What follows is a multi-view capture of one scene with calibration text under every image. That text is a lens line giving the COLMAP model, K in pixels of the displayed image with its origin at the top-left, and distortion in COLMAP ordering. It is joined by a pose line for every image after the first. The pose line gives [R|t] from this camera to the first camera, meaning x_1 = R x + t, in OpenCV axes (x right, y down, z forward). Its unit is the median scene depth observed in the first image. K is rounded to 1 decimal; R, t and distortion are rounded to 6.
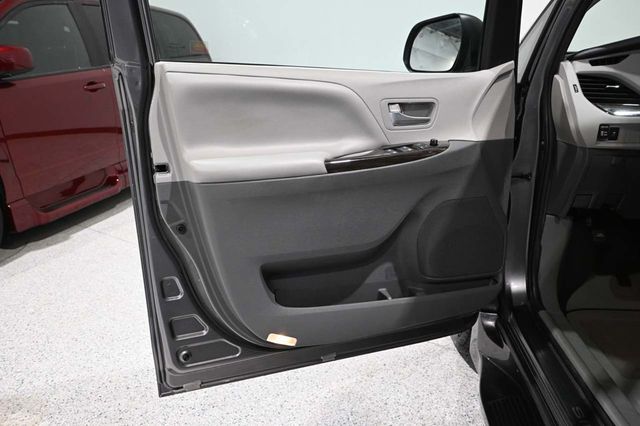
lens RADIAL K [[464.5, 0, 320.0], [0, 464.5, 213.0], [0, 0, 1]] dist [0.000878, 0.003864]
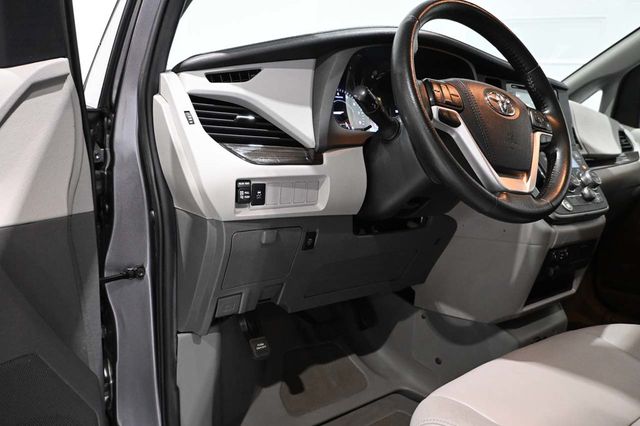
lens RADIAL K [[464.5, 0, 320.0], [0, 464.5, 213.0], [0, 0, 1]] dist [0.000878, 0.003864]
pose [[0.757227, -0.085207, 0.647571, 0.289973], [0.150967, 0.987440, -0.046604, -0.102055], [-0.635466, 0.133052, 0.760579, 0.477544]]
